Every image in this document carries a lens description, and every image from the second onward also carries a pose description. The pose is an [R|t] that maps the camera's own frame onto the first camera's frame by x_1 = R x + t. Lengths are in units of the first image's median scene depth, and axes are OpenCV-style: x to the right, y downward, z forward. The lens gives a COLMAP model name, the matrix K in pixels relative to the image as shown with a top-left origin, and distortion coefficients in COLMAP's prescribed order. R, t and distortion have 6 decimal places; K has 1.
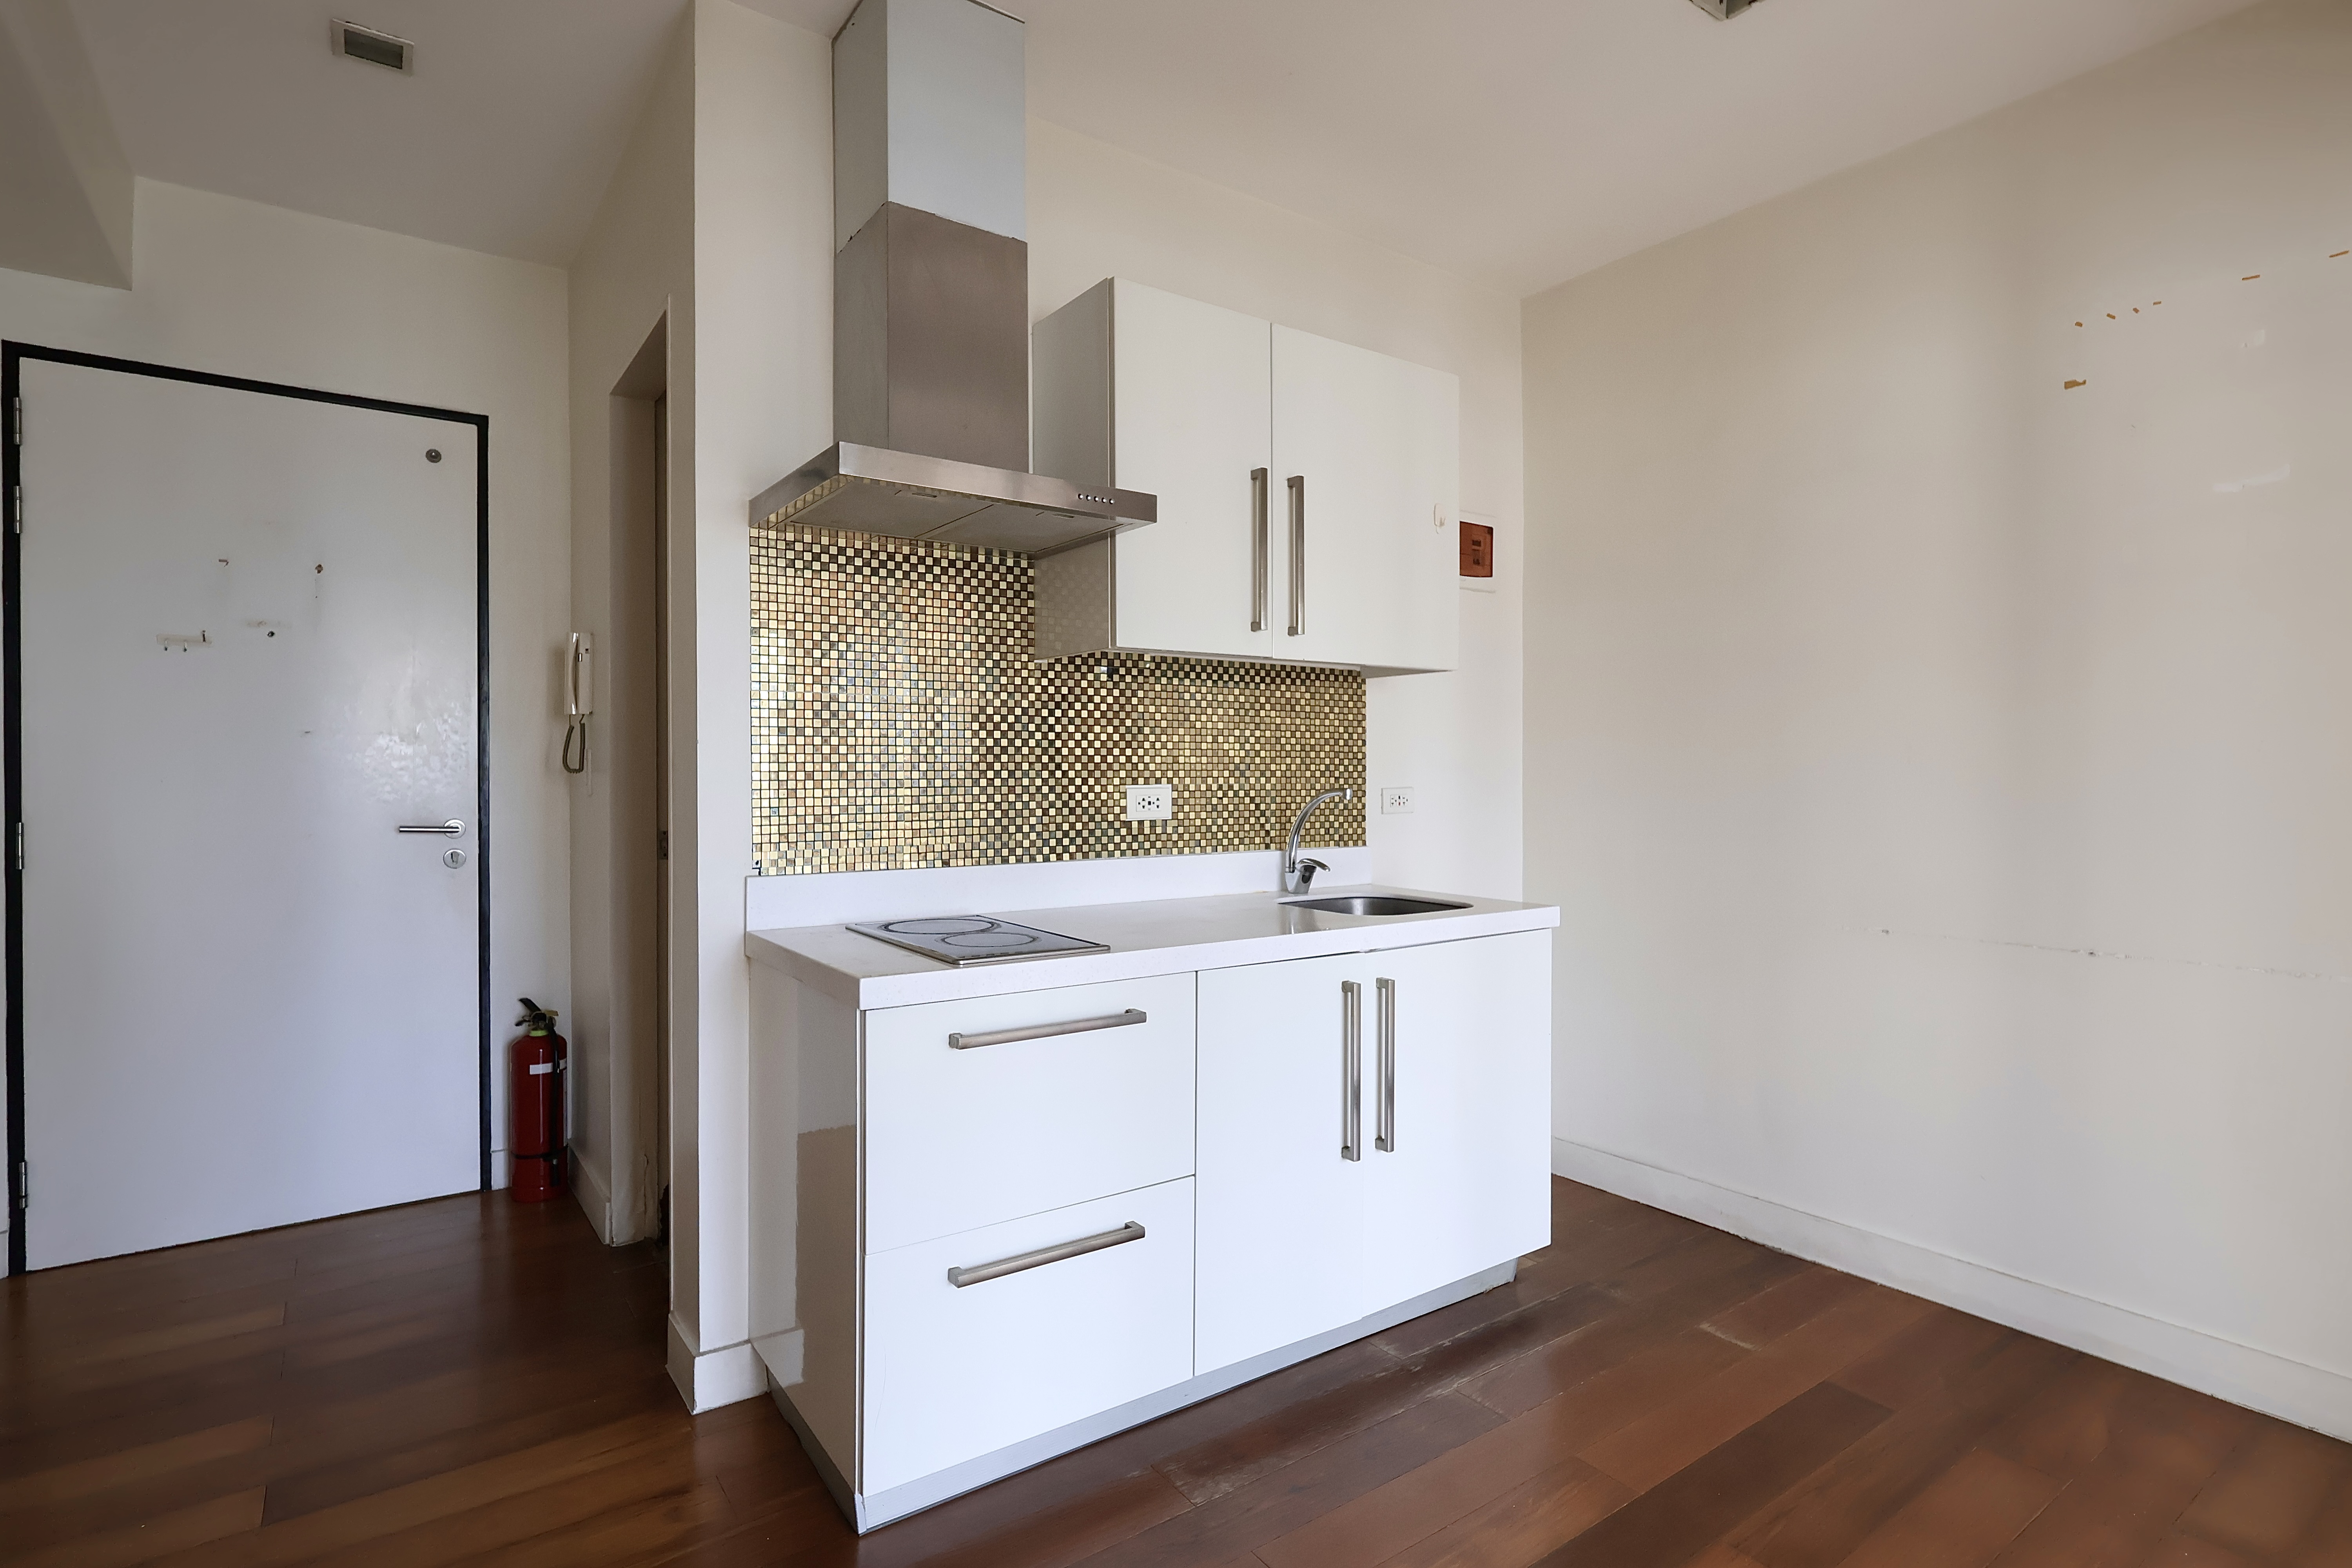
lens RADIAL K [[1145.0, 0, 1164.9], [0, 1145.0, 780.6], [0, 0, 1]] dist [-0.006188, 0.001168]
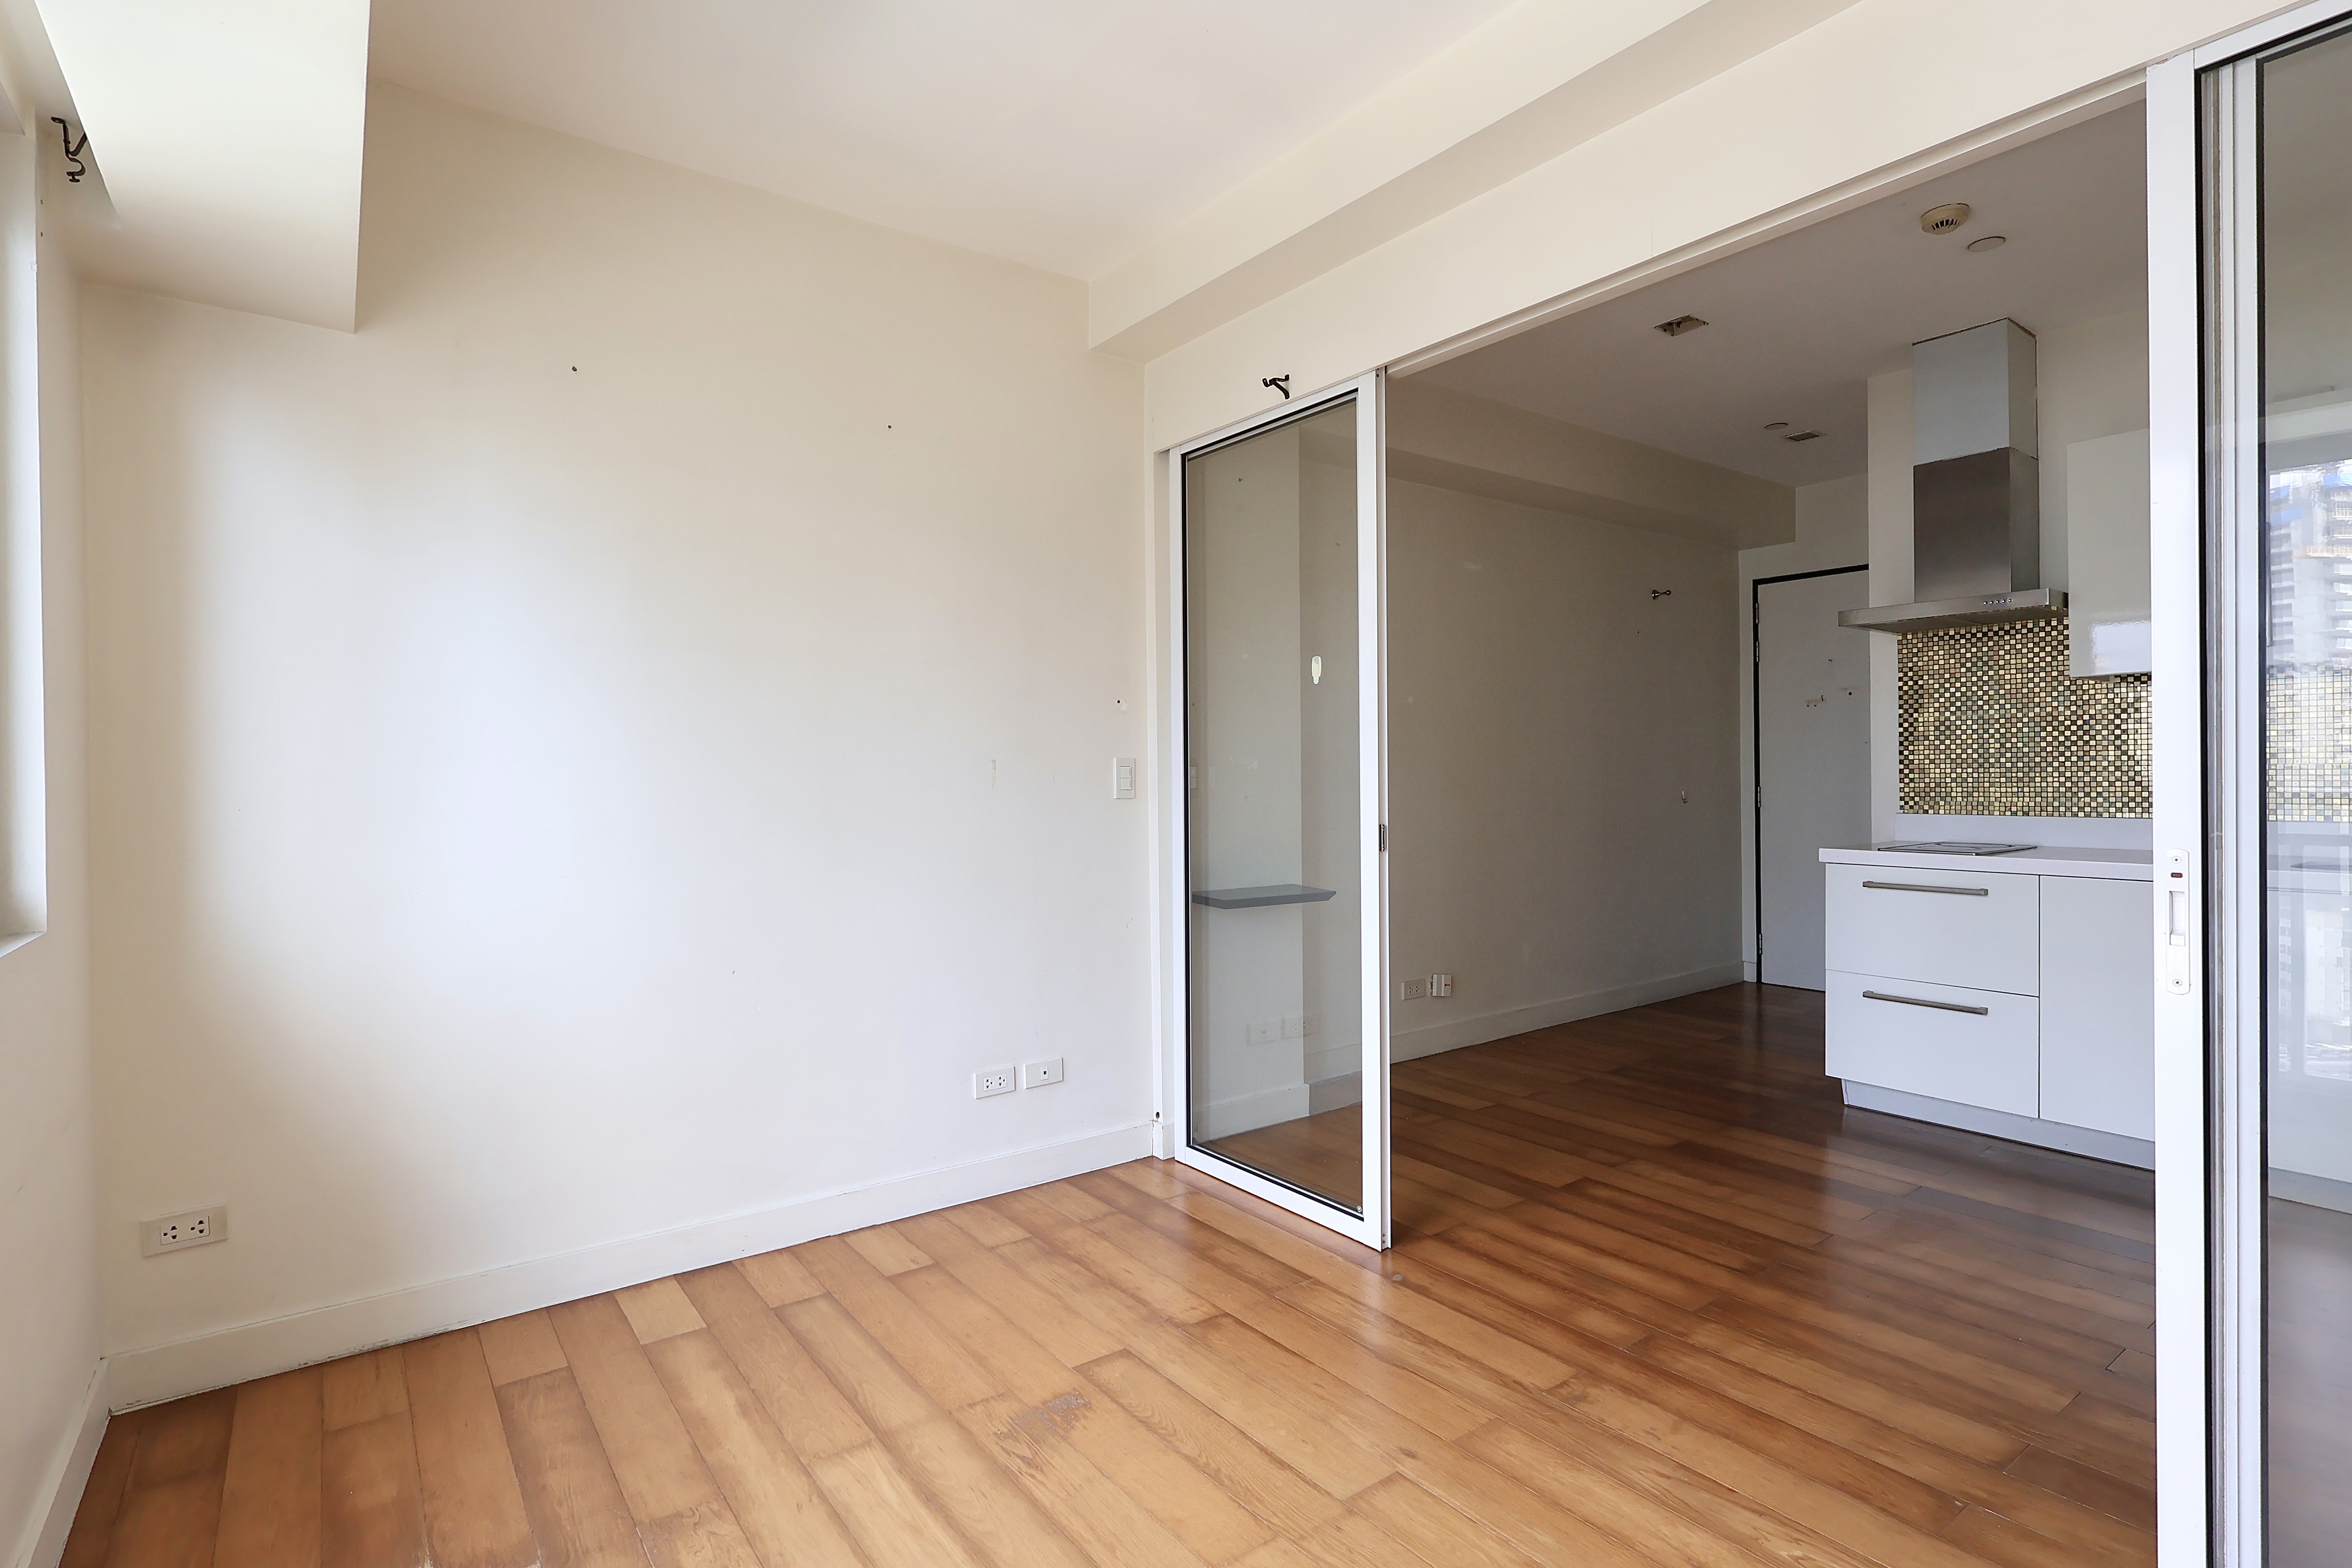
lens RADIAL K [[1145.0, 0, 1168.9], [0, 1145.0, 783.4], [0, 0, 1]] dist [-0.006188, 0.001168]
pose [[0.020037, 0.006494, -0.999778, 1.356996], [0.000080, 0.999979, 0.006497, 0.017278], [0.999799, -0.000210, 0.020036, -0.250302]]
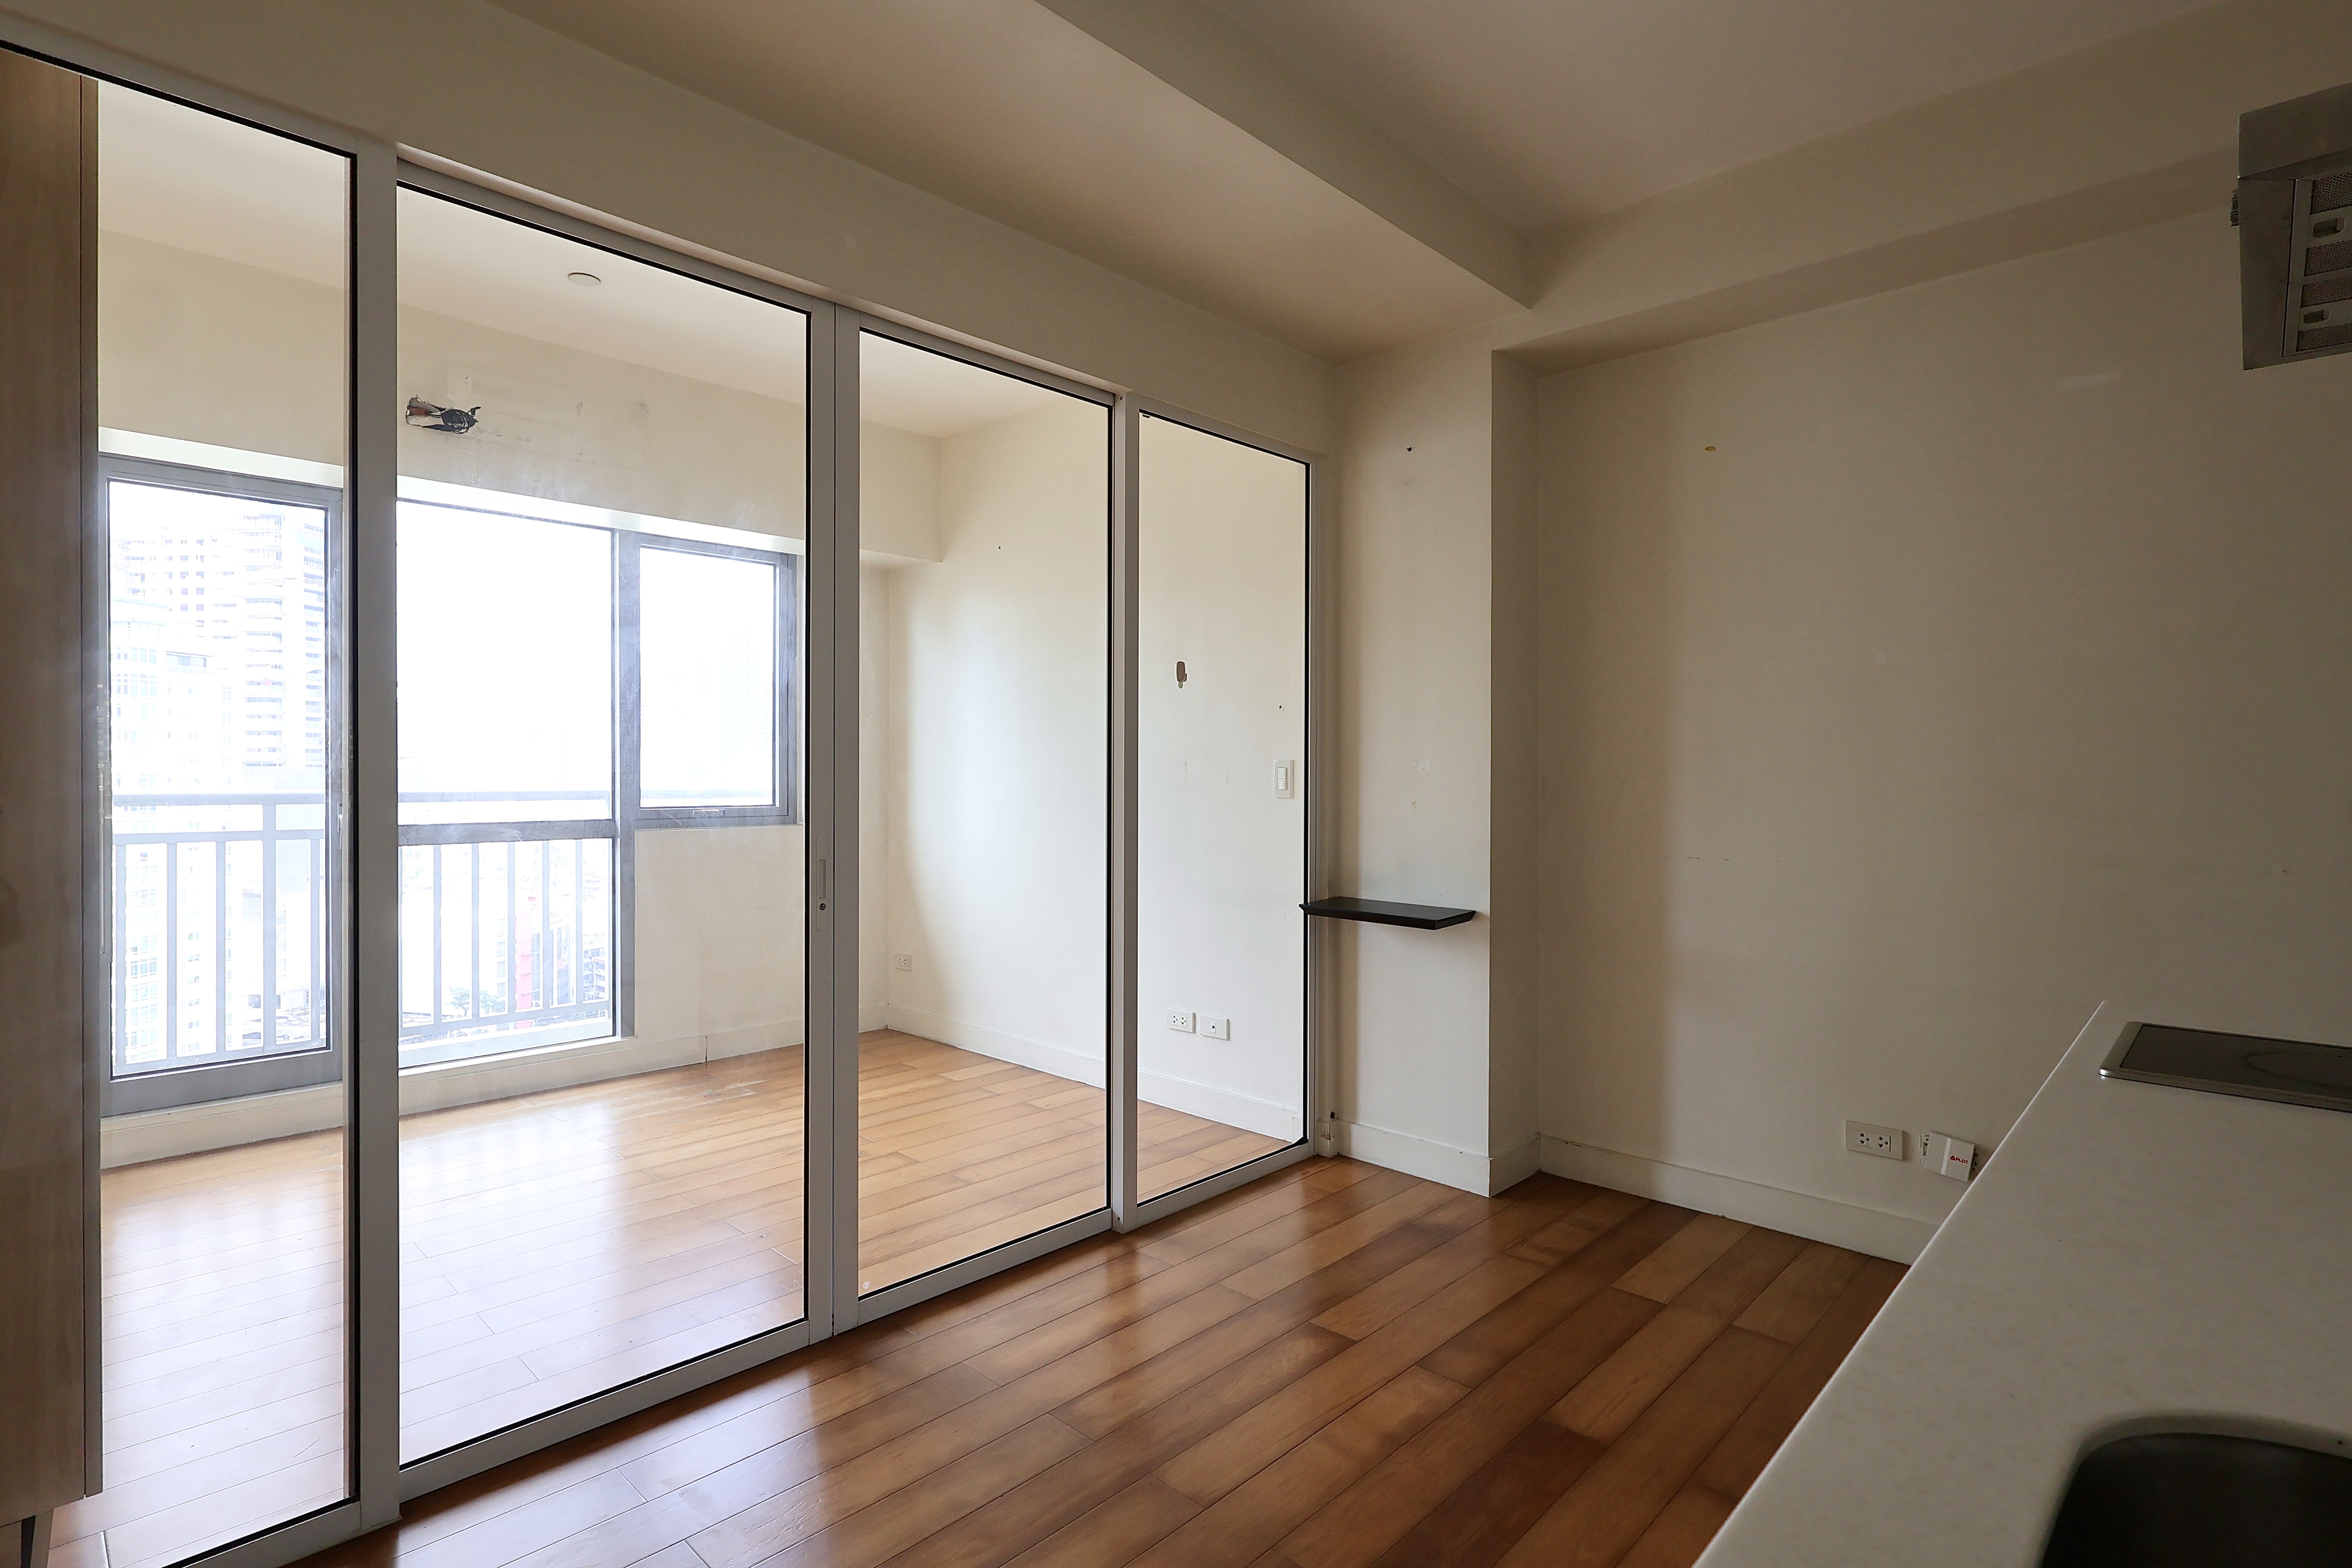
lens RADIAL K [[1145.0, 0, 1165.9], [0, 1145.0, 783.3], [0, 0, 1]] dist [-0.006188, 0.001168]
pose [[-0.981667, -0.002200, -0.190589, 0.400174], [-0.006254, 0.999767, 0.020672, -0.003076], [0.190499, 0.021485, -0.981452, 1.134840]]
